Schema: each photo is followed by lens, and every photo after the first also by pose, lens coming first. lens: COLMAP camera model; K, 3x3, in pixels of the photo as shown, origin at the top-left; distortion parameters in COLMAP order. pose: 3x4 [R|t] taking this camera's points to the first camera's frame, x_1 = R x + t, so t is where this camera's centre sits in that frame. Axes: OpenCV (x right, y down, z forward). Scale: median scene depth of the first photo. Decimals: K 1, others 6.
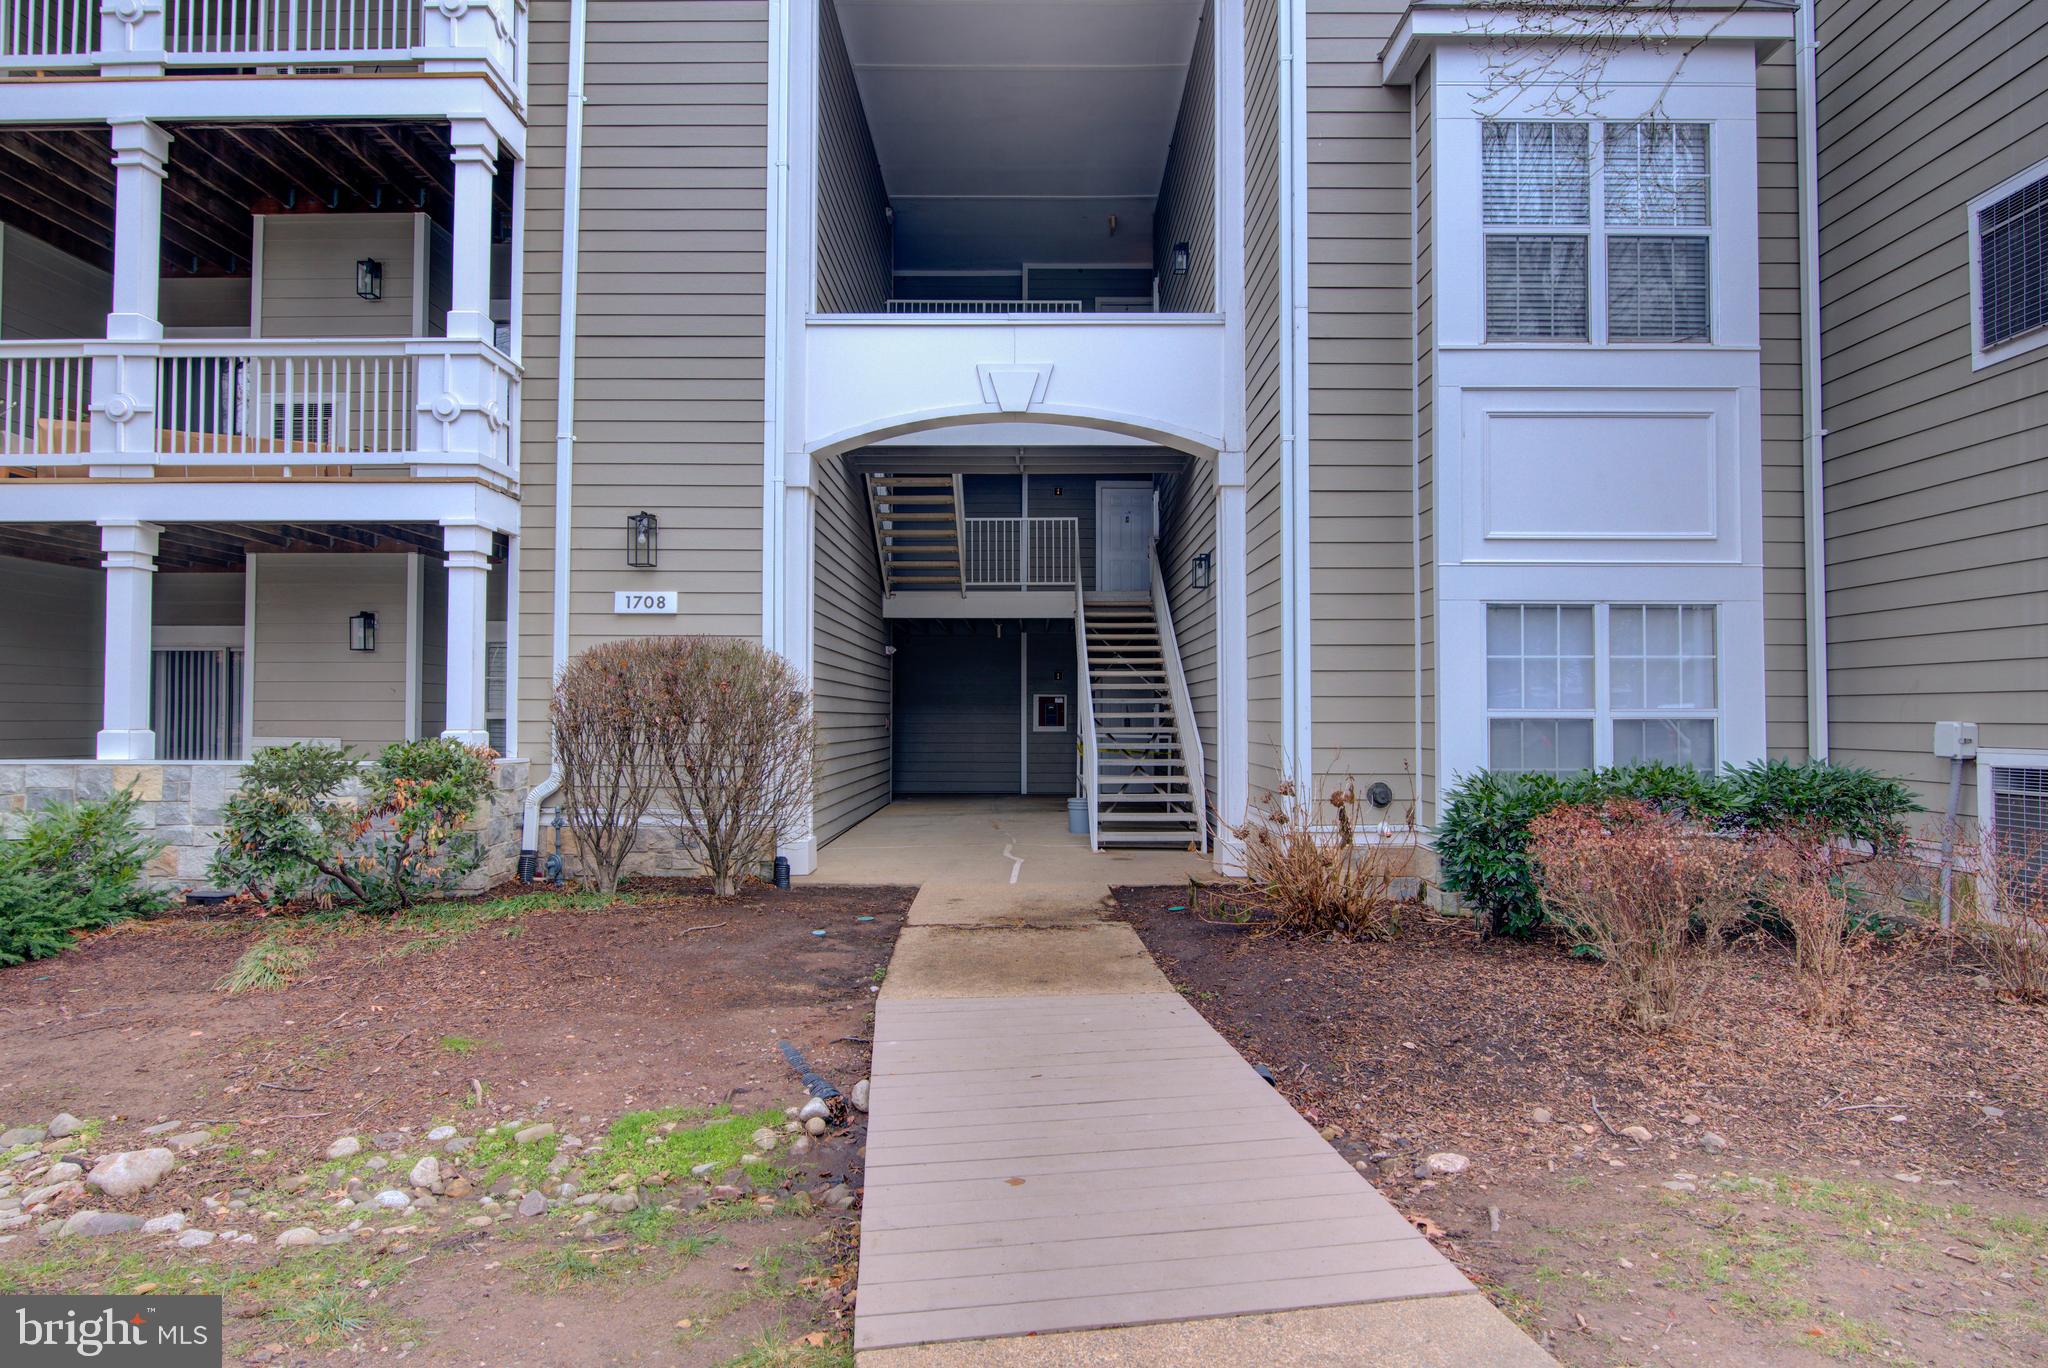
lens RADIAL K [[1143.4, 0, 1027.9], [0, 1143.4, 681.3], [0, 0, 1]] dist [-0.001604, -0.000204]
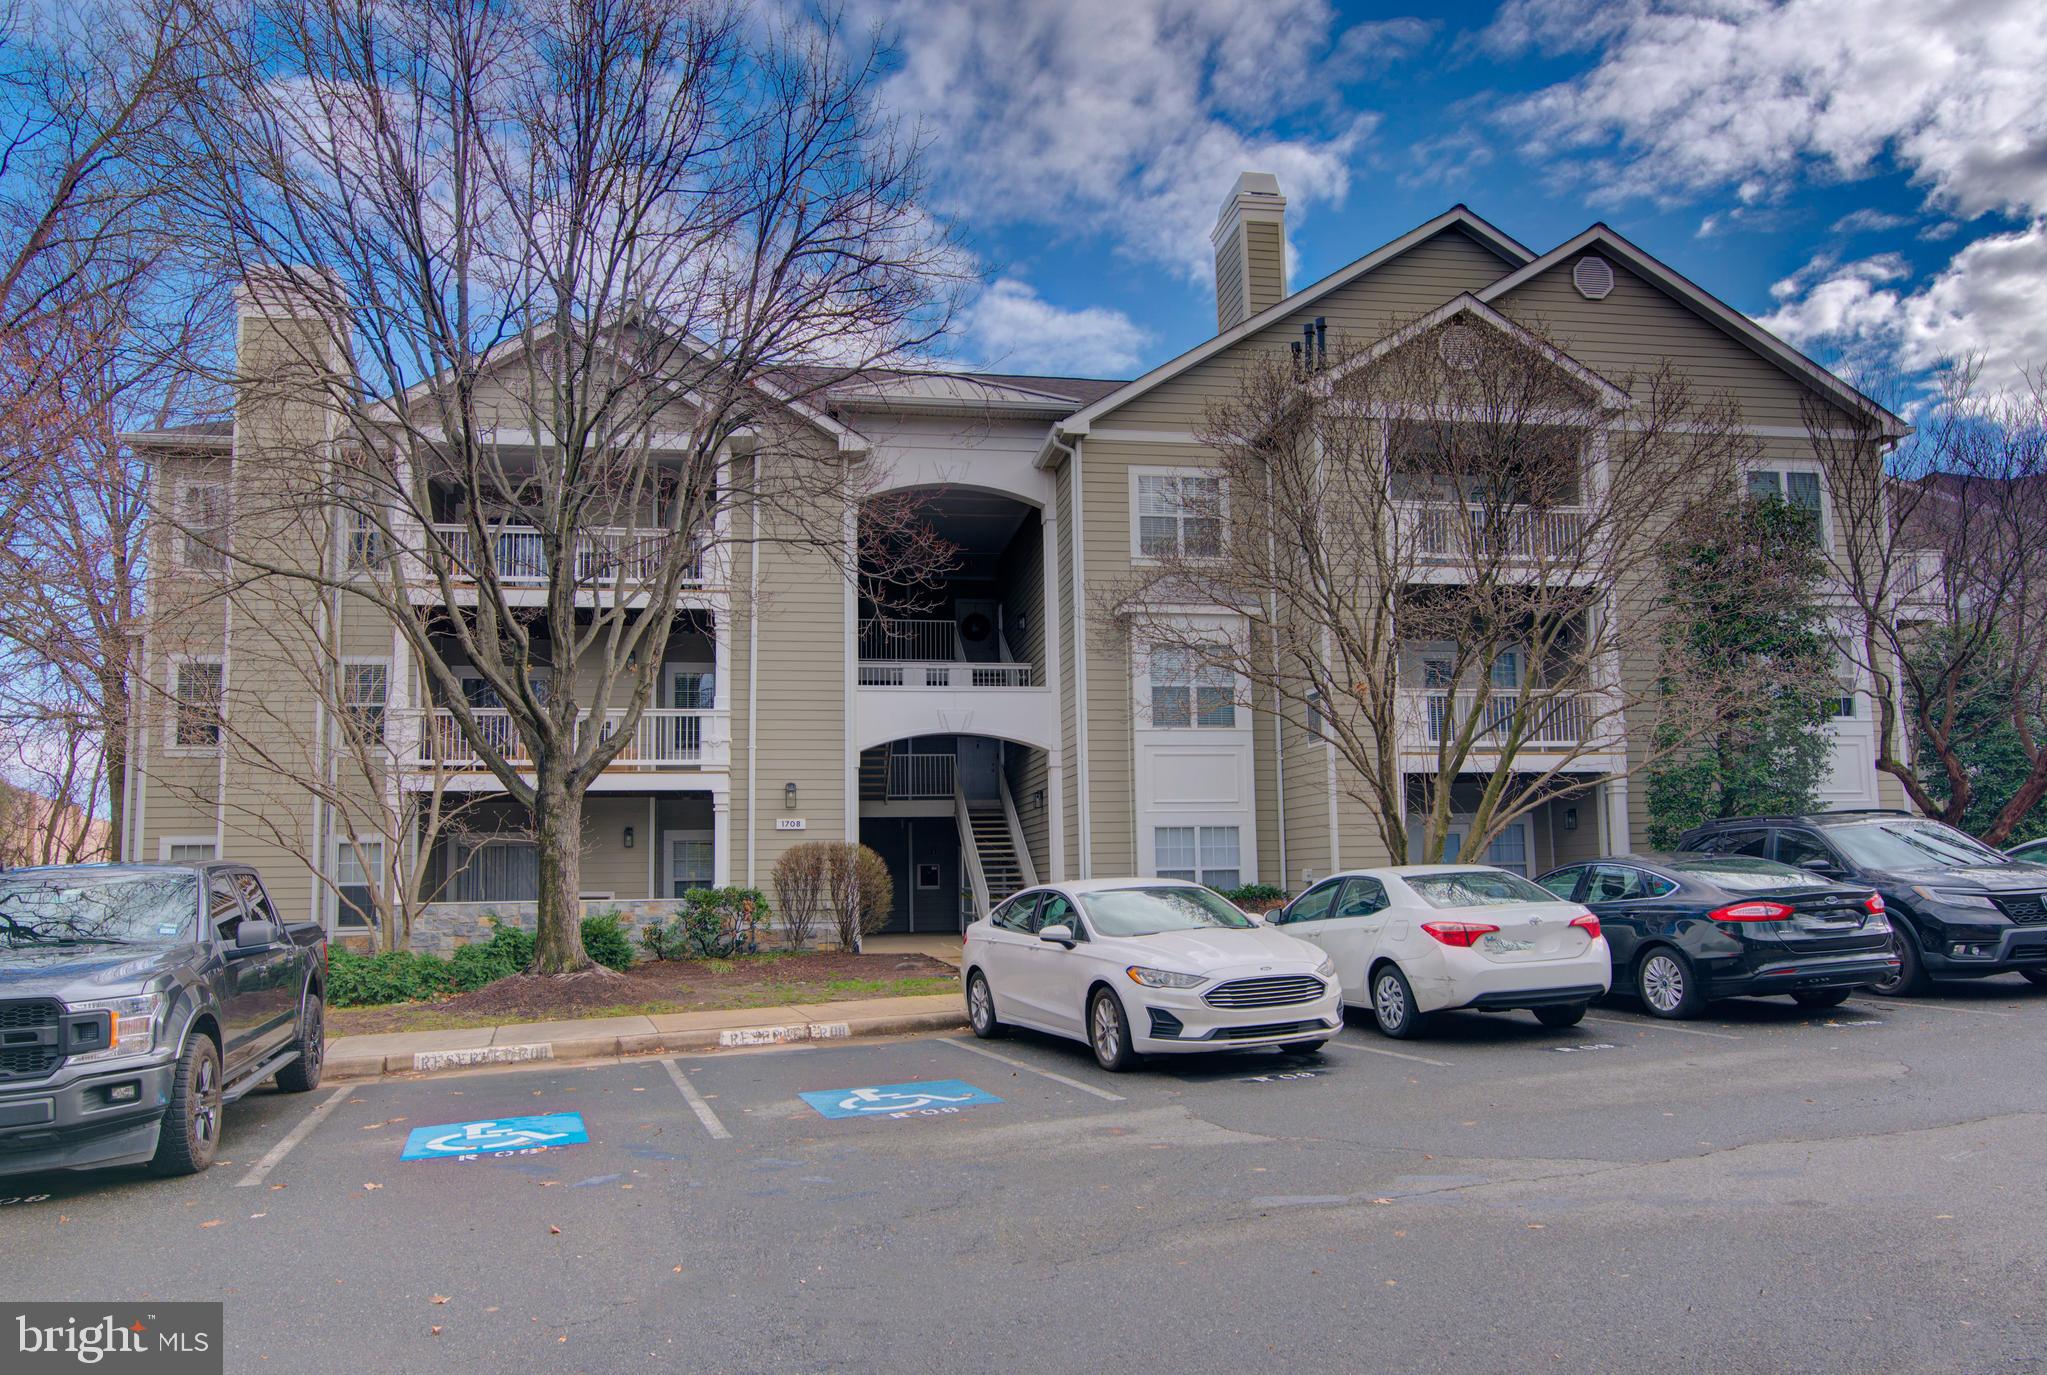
lens RADIAL K [[1656.4, 0, 1024.7], [0, 1656.4, 690.1], [0, 0, 1]] dist [-0.000495, -0.000071]
pose [[0.983540, 0.006009, 0.180589, -0.465768], [0.010492, 0.995861, -0.090279, -0.033685], [-0.180384, 0.090688, 0.979407, -2.166091]]
